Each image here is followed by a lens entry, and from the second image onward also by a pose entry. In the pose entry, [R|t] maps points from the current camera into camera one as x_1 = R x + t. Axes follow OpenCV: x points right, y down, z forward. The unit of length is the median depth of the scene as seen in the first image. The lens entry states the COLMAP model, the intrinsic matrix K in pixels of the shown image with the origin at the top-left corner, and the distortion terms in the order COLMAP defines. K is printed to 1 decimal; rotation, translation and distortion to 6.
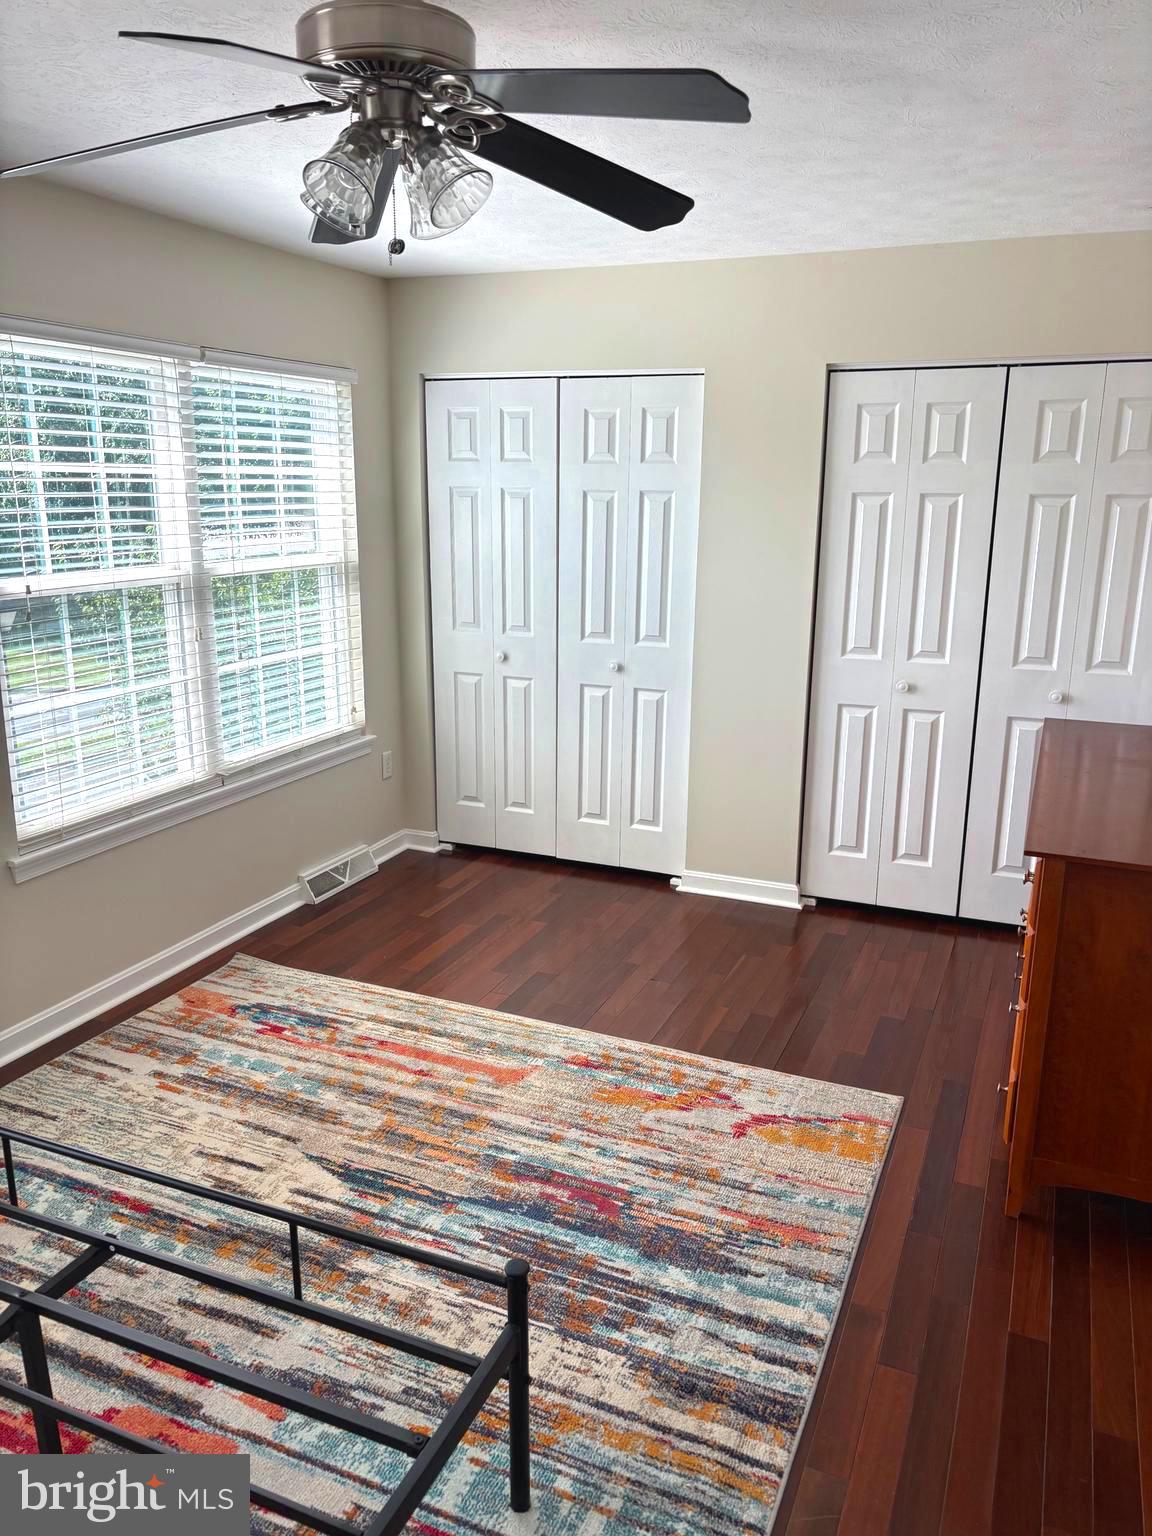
lens RADIAL K [[1169.1, 0, 576.2], [0, 1169.1, 784.6], [0, 0, 1]] dist [0.019327, -0.001025]
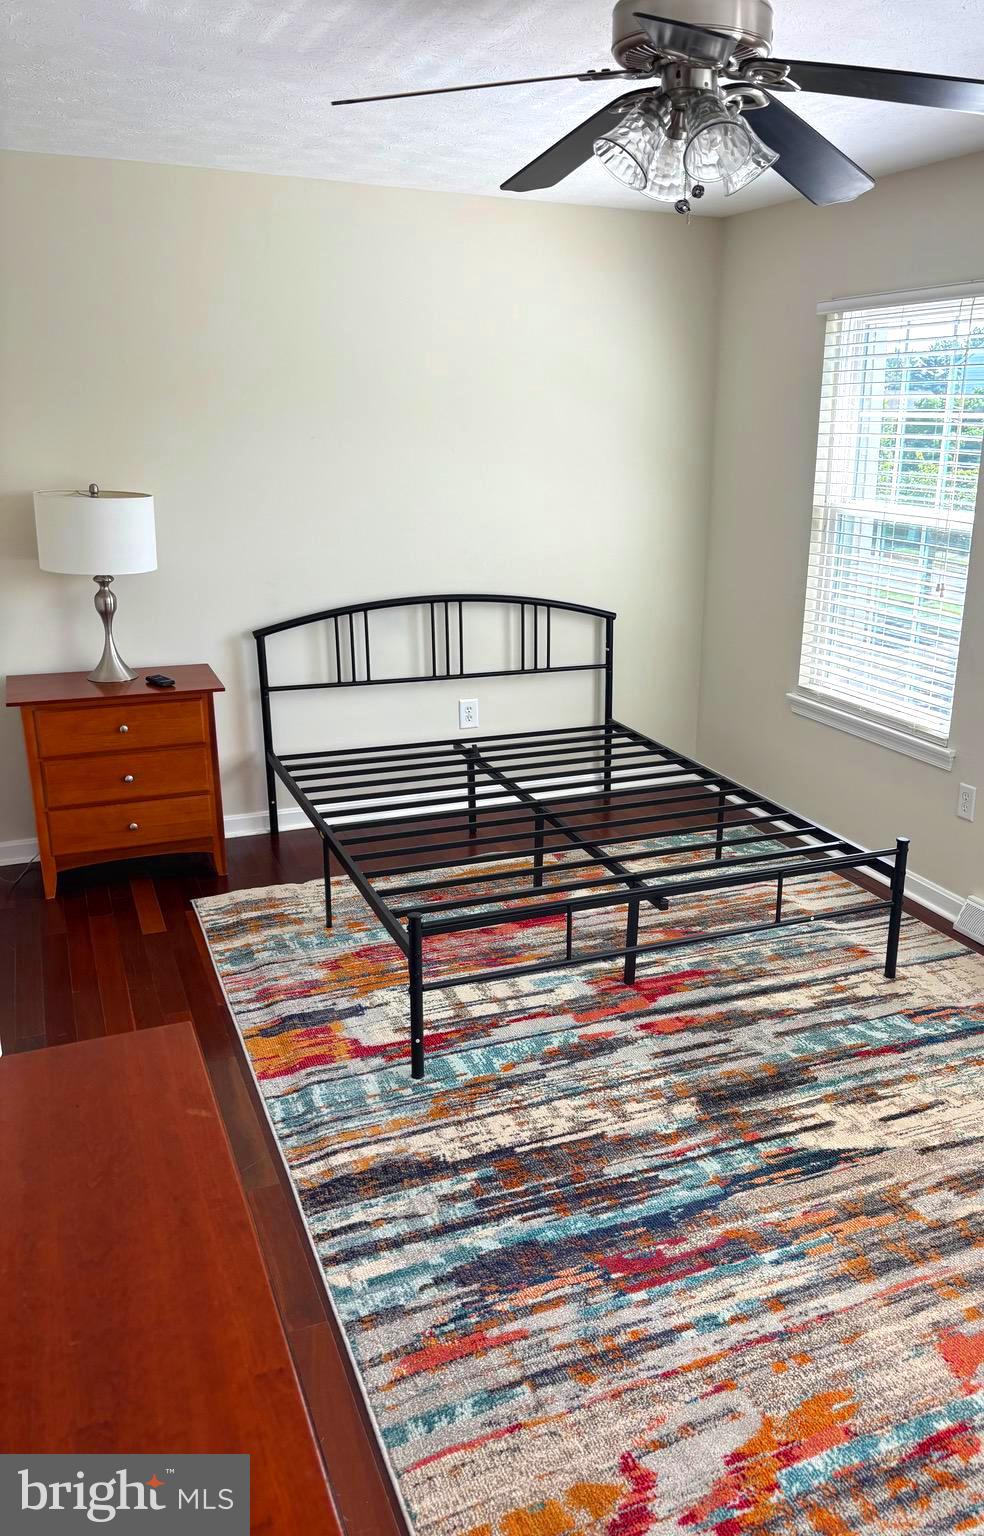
lens RADIAL K [[1185.3, 0, 582.6], [0, 1185.3, 768.3], [0, 0, 1]] dist [0.015988, 0.007198]
pose [[-0.674804, 0.192520, -0.712444, 0.493516], [-0.203198, 0.879592, 0.430150, -0.279566], [0.709472, 0.435034, -0.554432, 1.065273]]
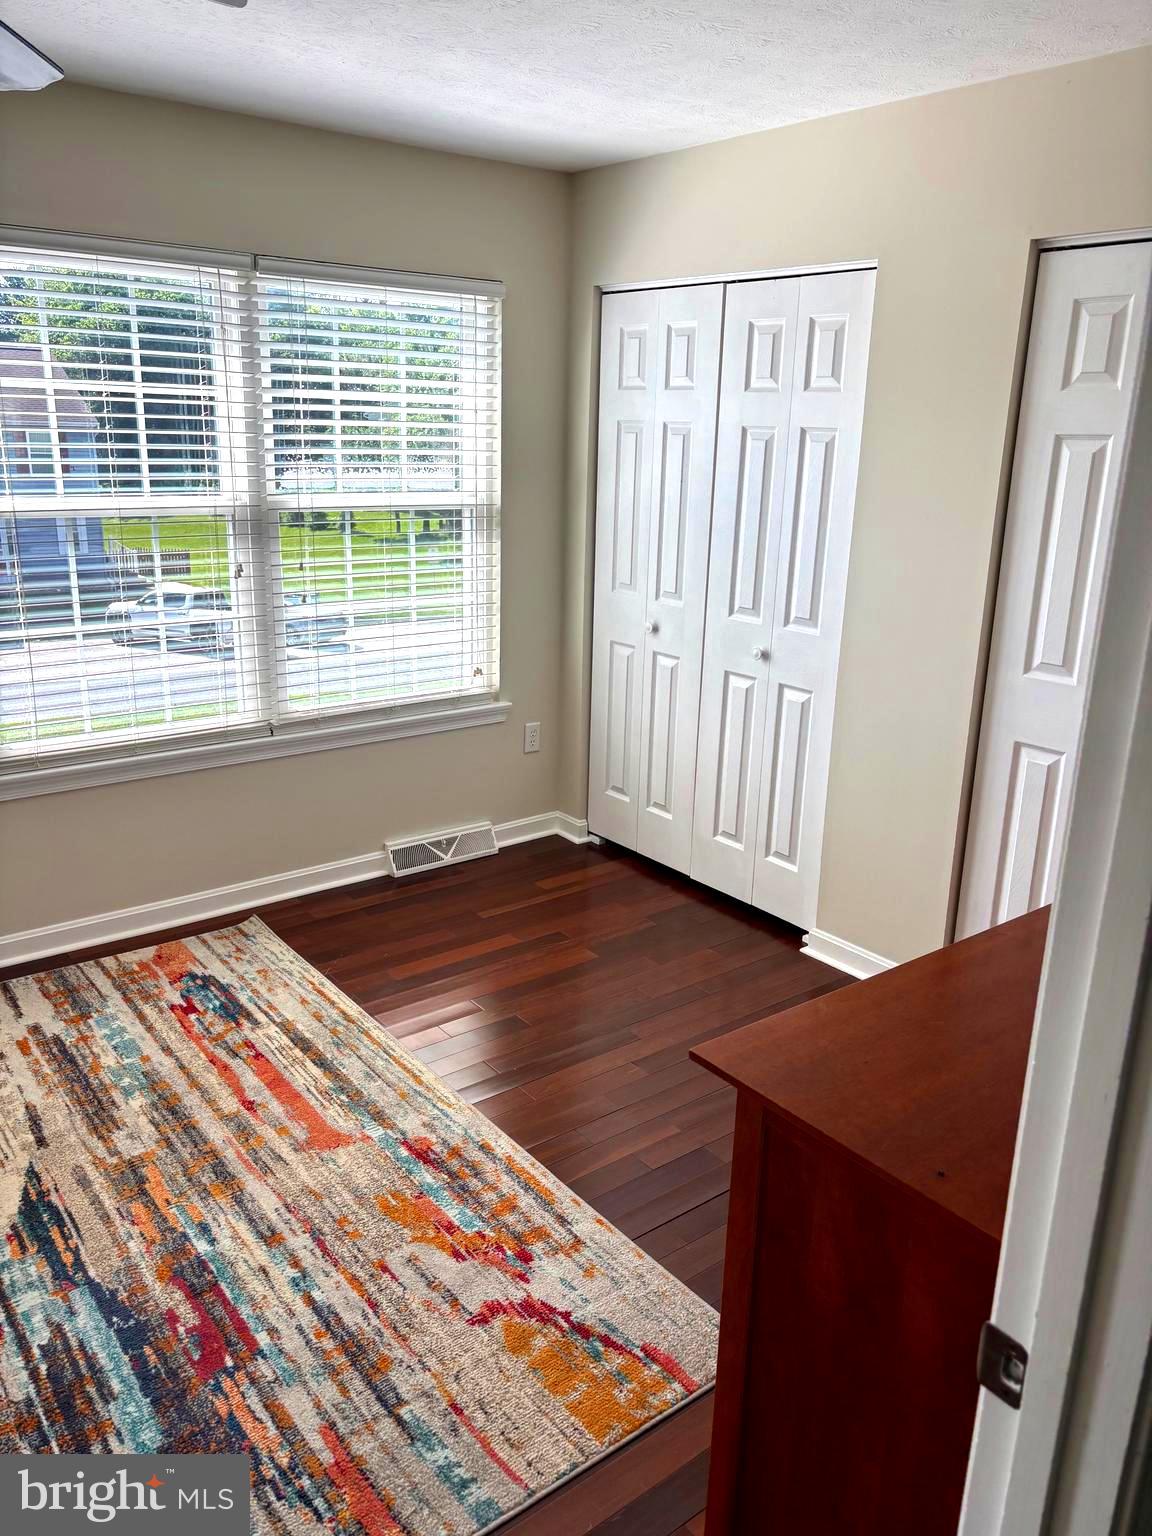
lens RADIAL K [[1173.3, 0, 576.0], [0, 1173.3, 768.0], [0, 0, 1]] dist [0.019993, 0.002589]
pose [[0.875248, 0.151327, -0.459392, 0.425342], [-0.140107, 0.988398, 0.058650, -0.076876], [0.462938, 0.013030, 0.886295, 0.348574]]
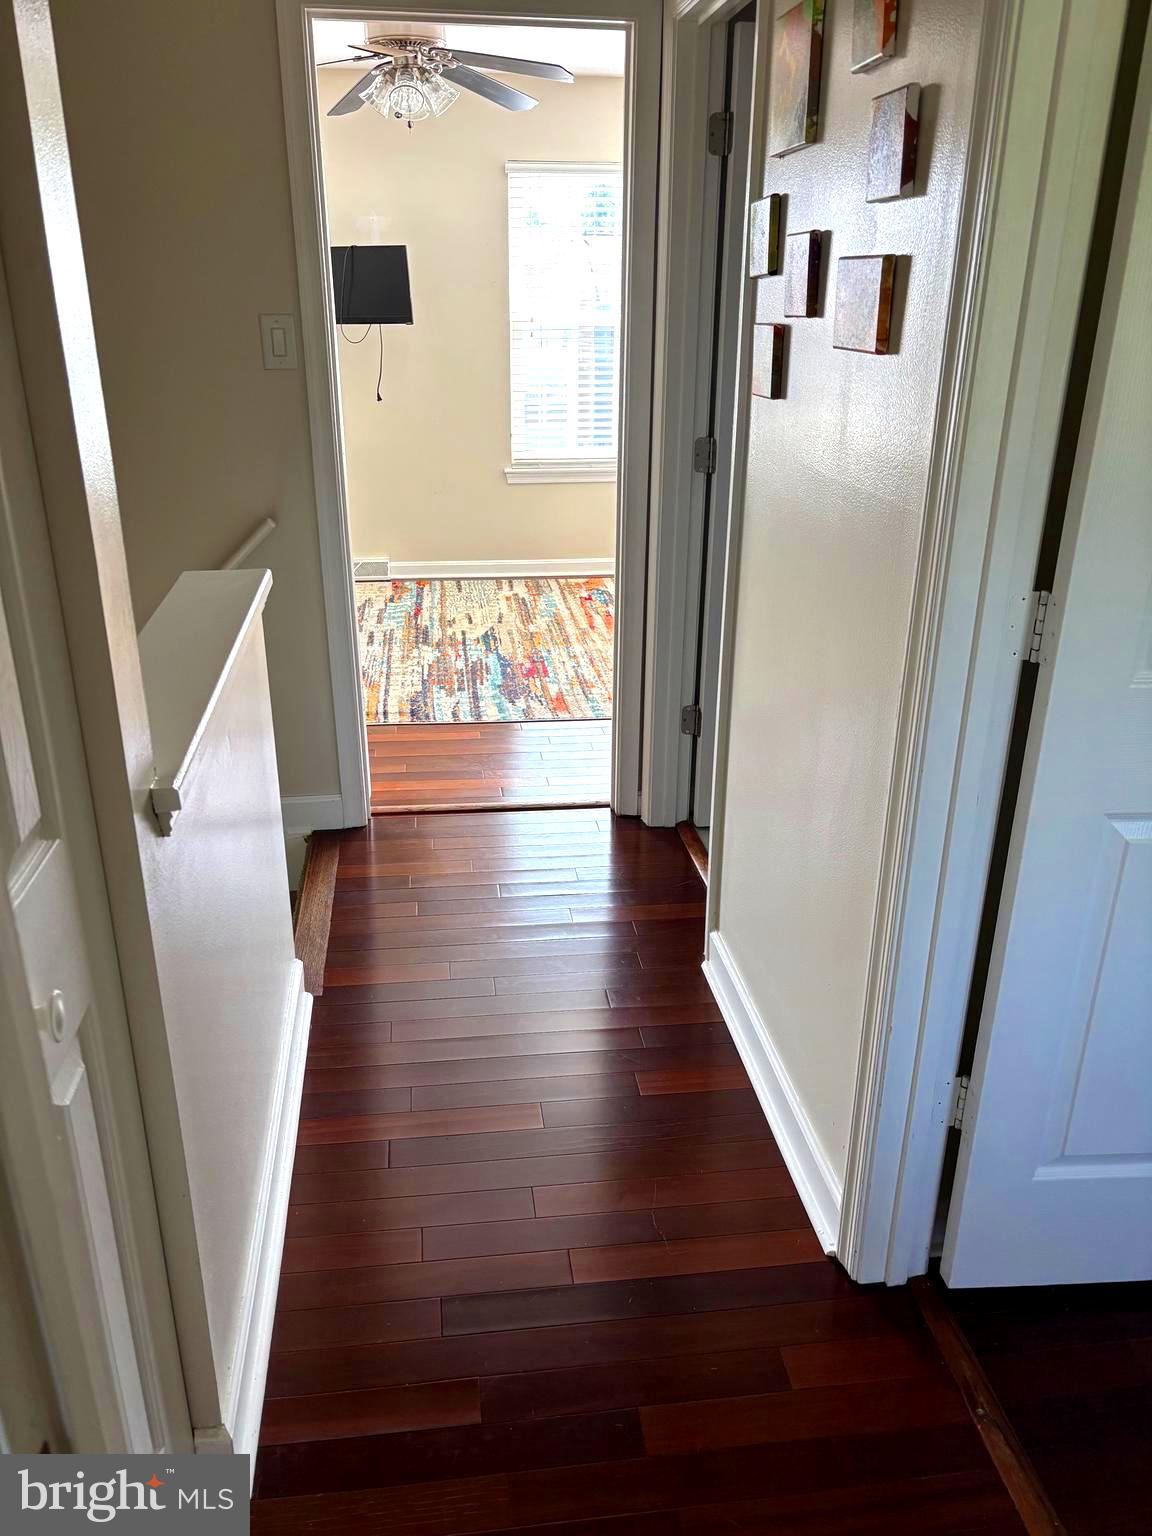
lens RADIAL K [[1173.3, 0, 576.0], [0, 1173.3, 768.0], [0, 0, 1]] dist [0.019993, 0.002589]
pose [[0.509391, 0.320726, -0.798533, 1.262097], [-0.221204, 0.945570, 0.238675, 0.039442], [0.831619, 0.055060, 0.552611, 0.055315]]
